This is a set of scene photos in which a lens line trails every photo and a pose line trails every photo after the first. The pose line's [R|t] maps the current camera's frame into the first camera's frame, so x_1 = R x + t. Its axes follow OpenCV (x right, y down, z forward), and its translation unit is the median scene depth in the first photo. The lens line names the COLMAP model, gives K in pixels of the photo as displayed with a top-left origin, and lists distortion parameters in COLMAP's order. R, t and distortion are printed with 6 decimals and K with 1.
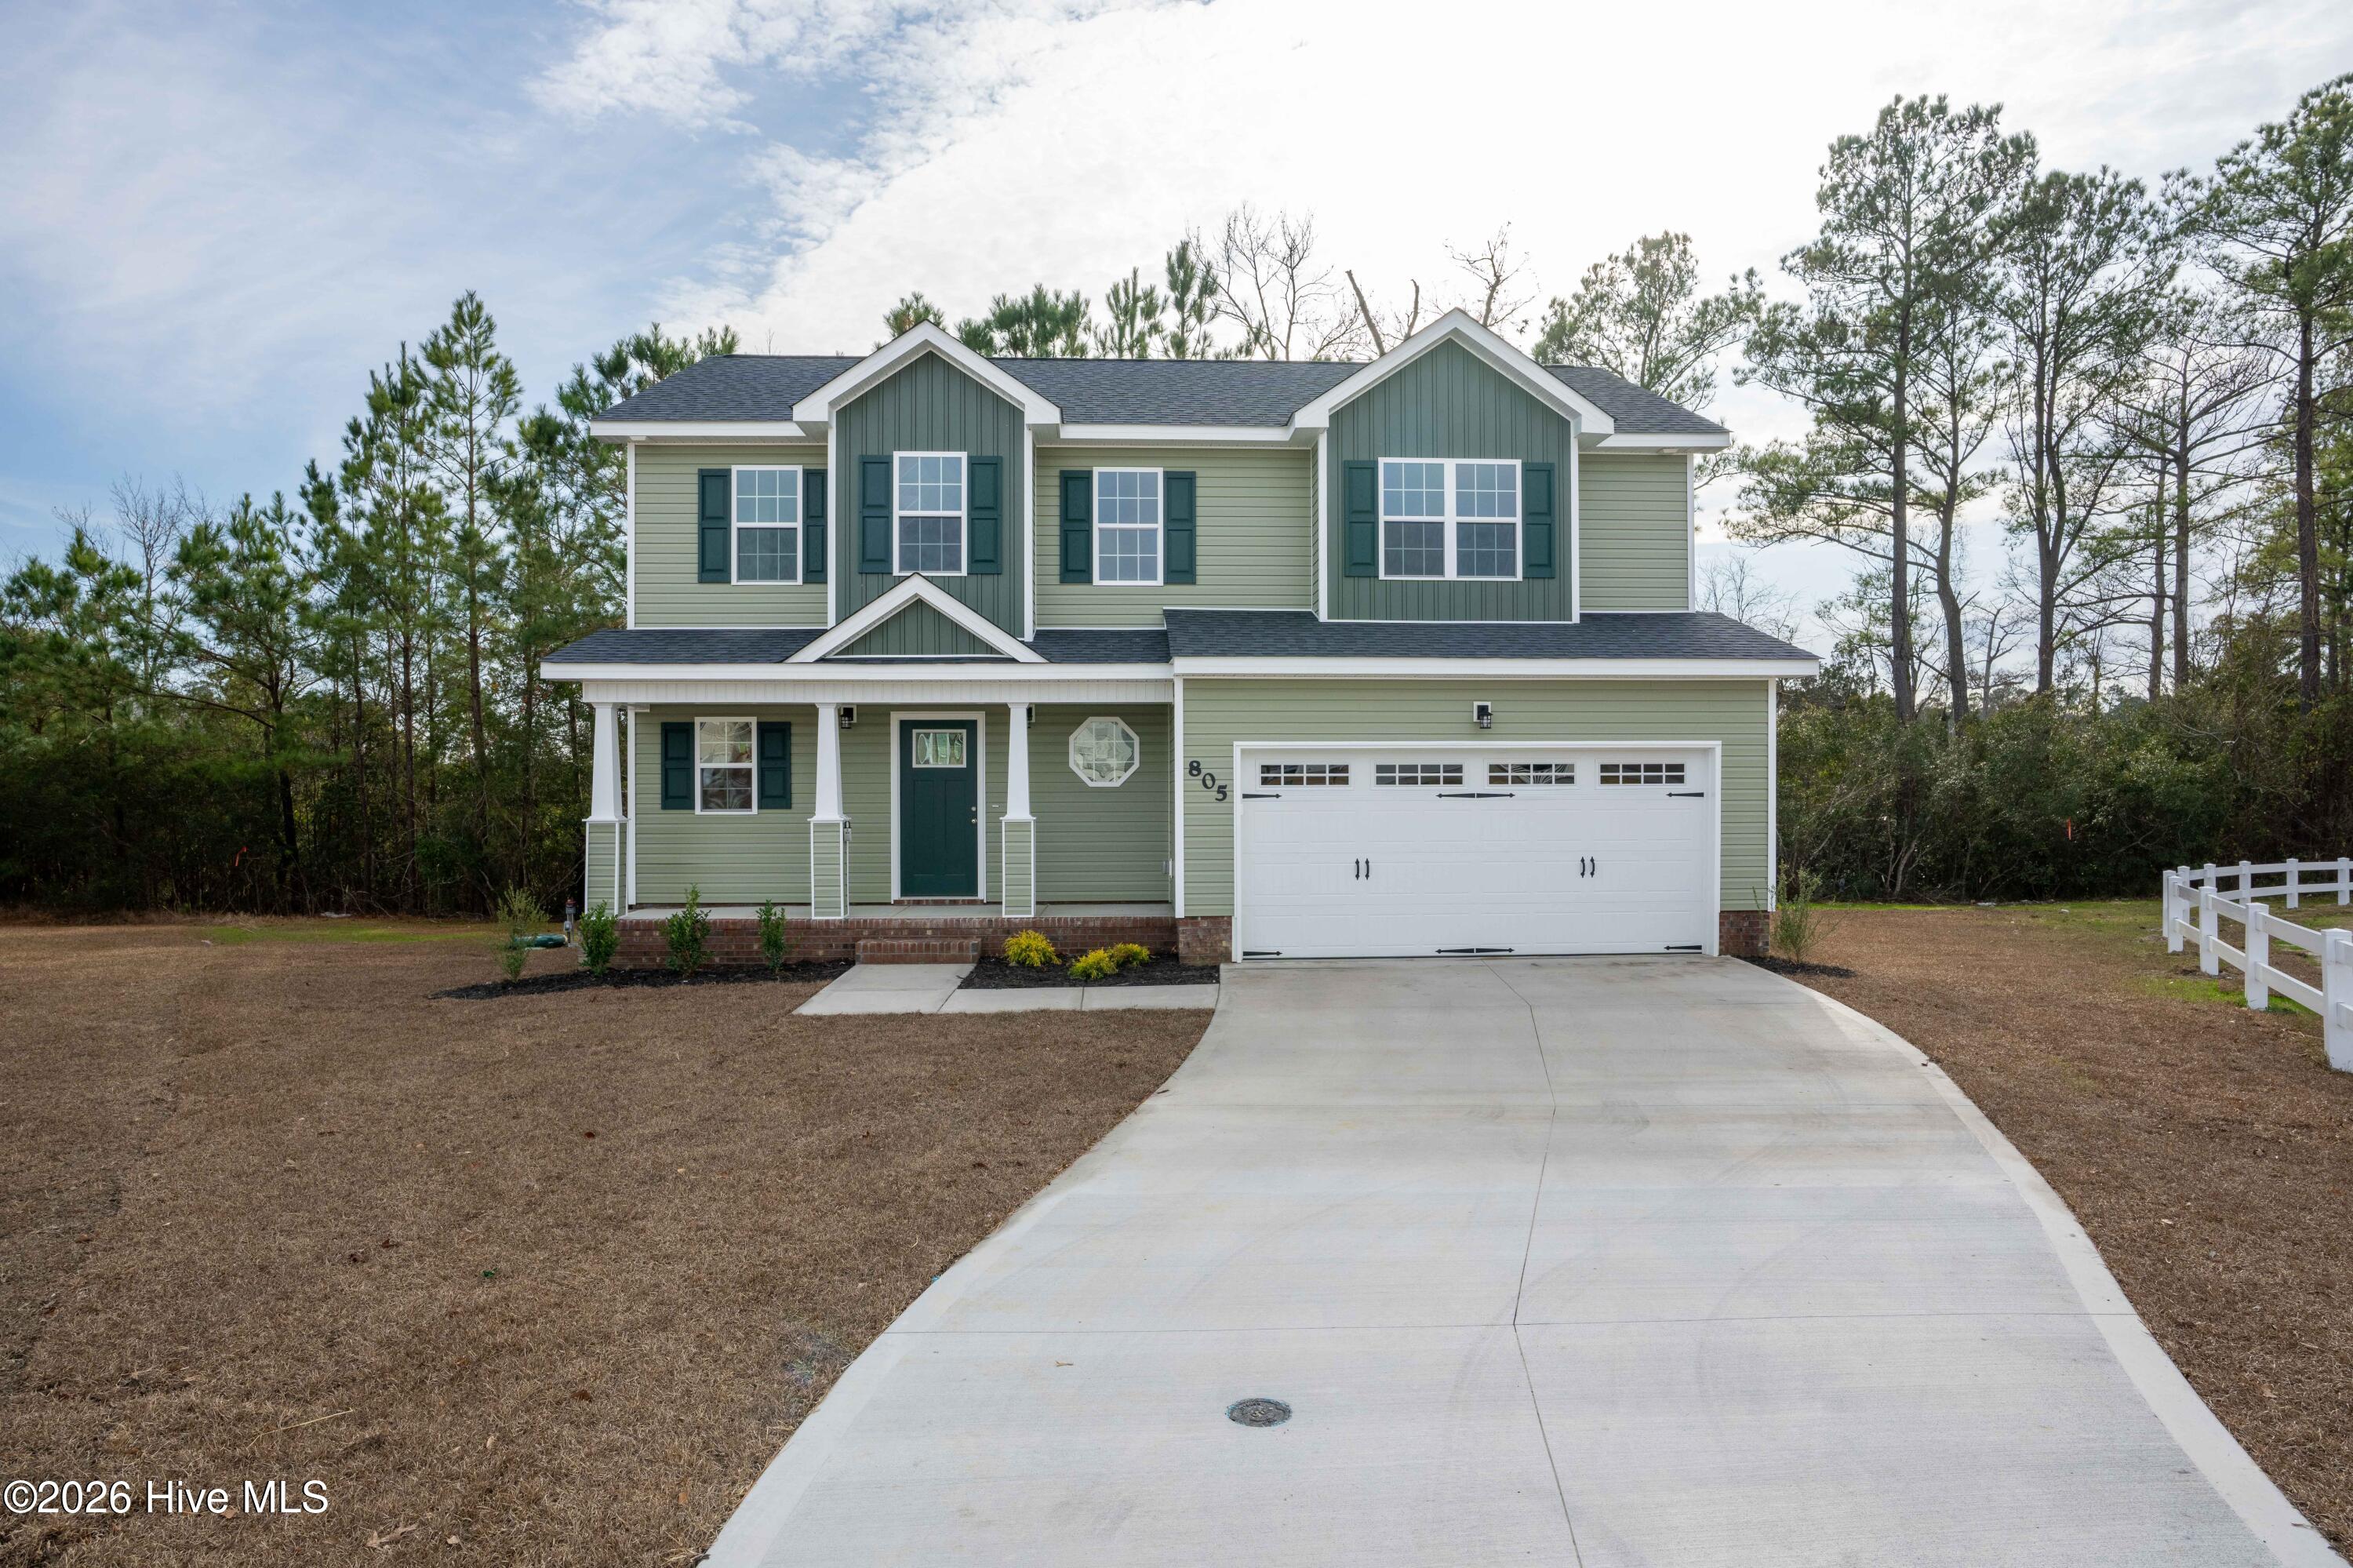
lens RADIAL K [[1328.3, 0, 1183.4], [0, 1328.3, 782.3], [0, 0, 1]] dist [-0.031303, 0.019932]
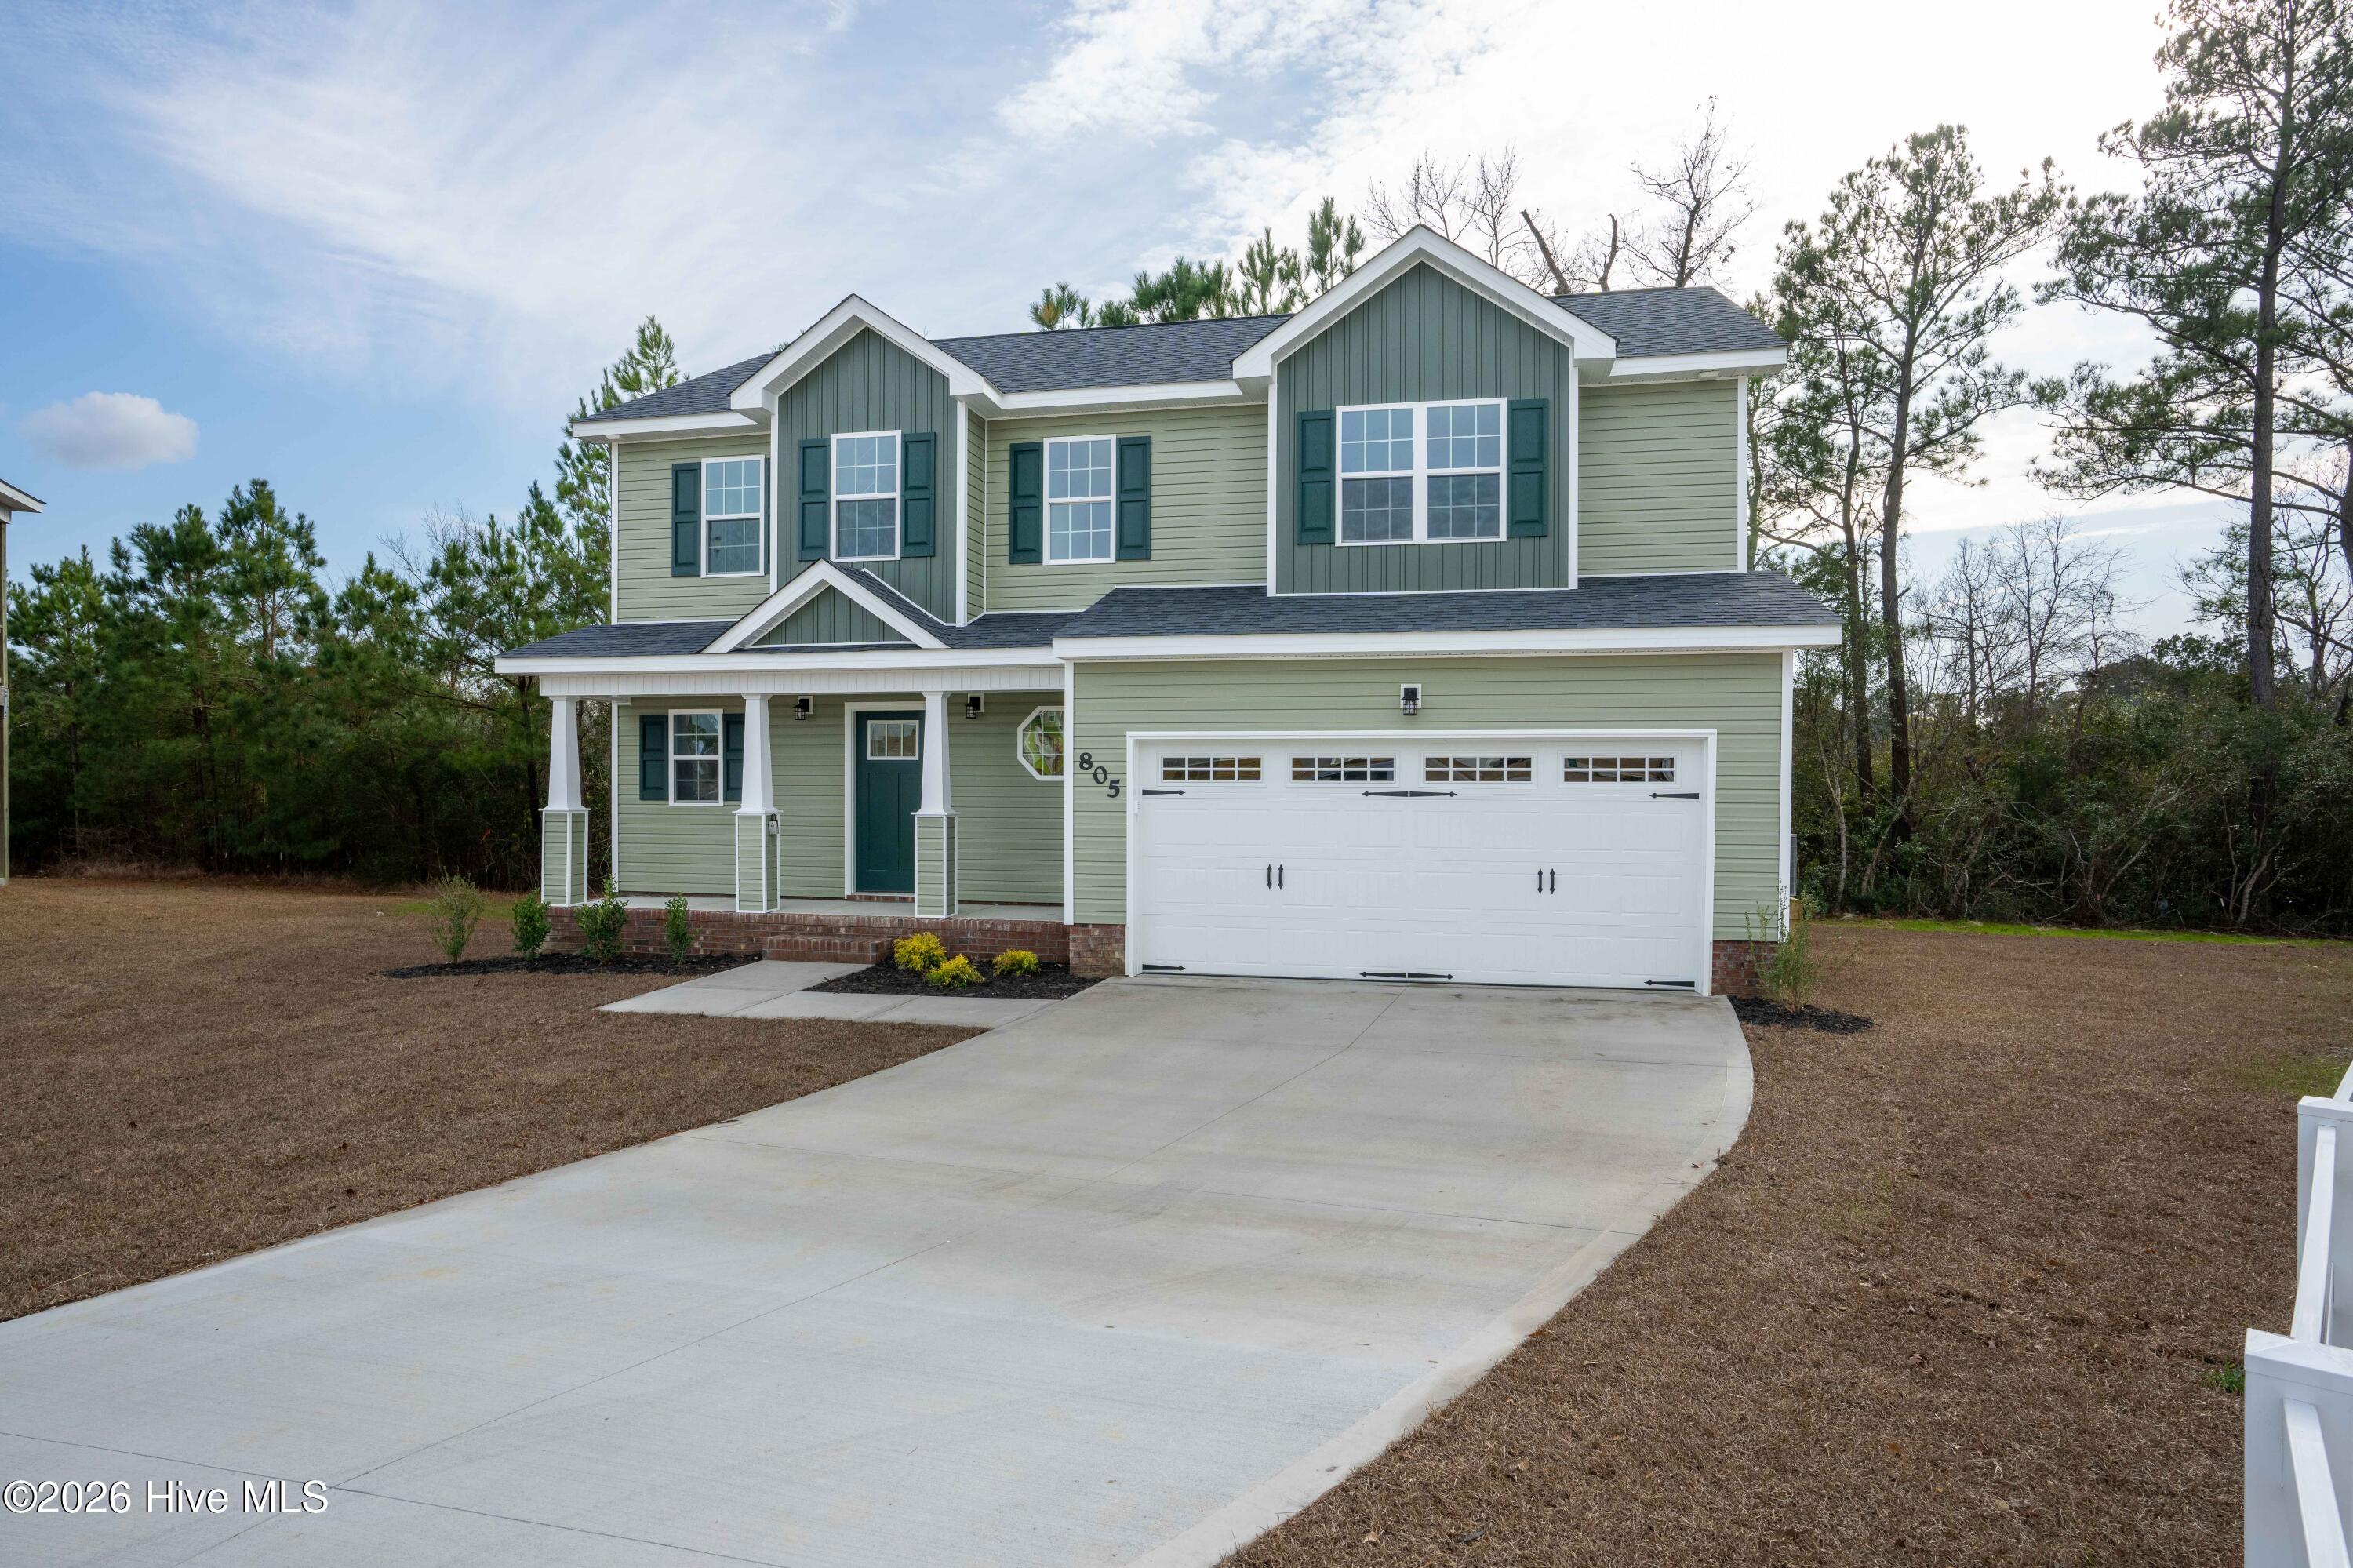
lens RADIAL K [[1328.3, 0, 1156.2], [0, 1328.3, 809.0], [0, 0, 1]] dist [-0.031303, 0.019932]
pose [[0.962754, 0.012861, -0.270073, 0.268955], [-0.006405, 0.999673, 0.024773, -0.000547], [0.270303, -0.022121, 0.962521, 0.121350]]
